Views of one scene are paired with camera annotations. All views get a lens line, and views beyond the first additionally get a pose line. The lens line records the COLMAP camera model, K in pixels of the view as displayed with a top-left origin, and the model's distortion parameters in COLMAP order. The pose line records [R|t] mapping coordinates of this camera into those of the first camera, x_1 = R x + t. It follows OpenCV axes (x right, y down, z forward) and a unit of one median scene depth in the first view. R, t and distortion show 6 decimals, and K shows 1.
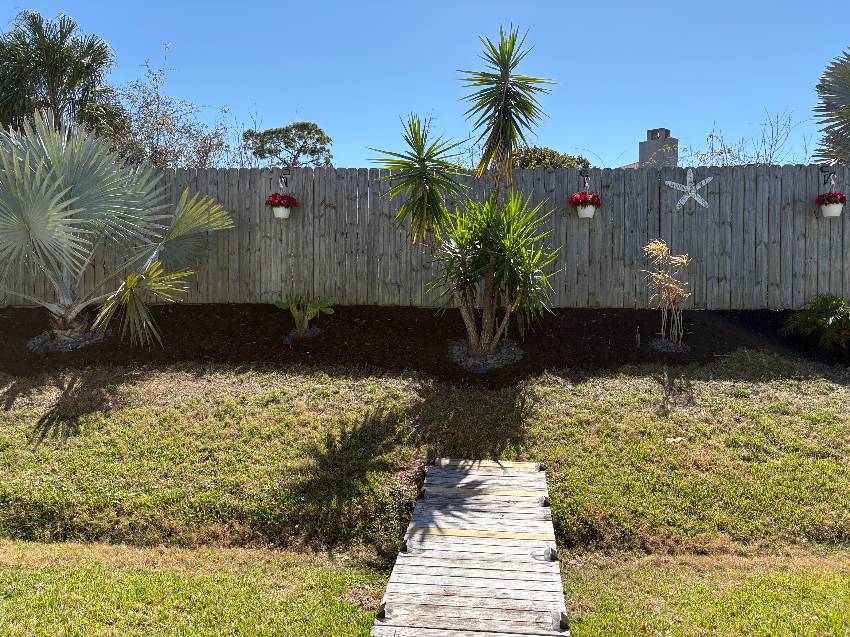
lens RADIAL K [[642.4, 0, 425.0], [0, 642.4, 318.5], [0, 0, 1]] dist [0.026609, -0.007958]
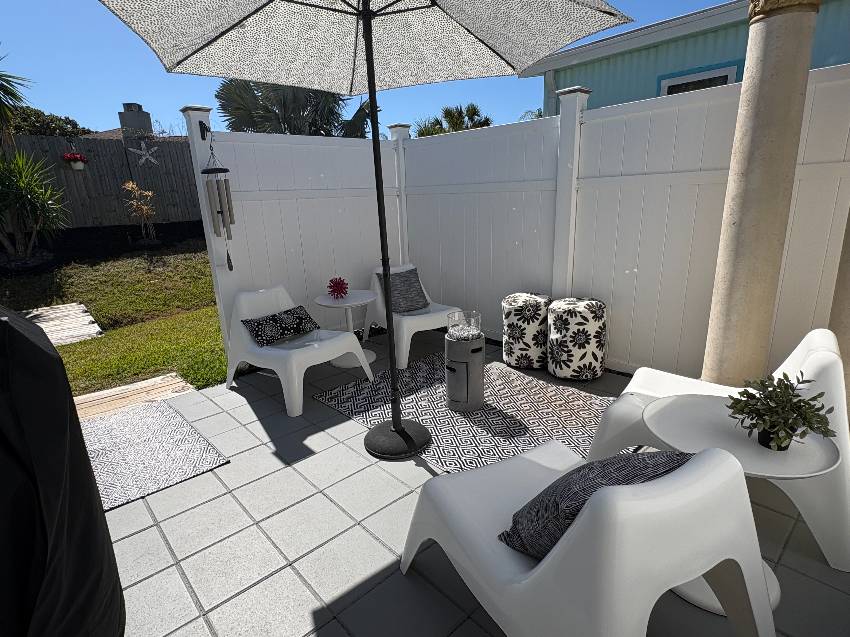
lens RADIAL K [[460.3, 0, 425.0], [0, 460.3, 318.5], [0, 0, 1]] dist [-0.007746, -0.001024]
pose [[0.656303, -0.220668, 0.721507, -0.098347], [0.109033, 0.973976, 0.198704, 0.080638], [-0.746578, -0.051742, 0.663283, -0.467123]]
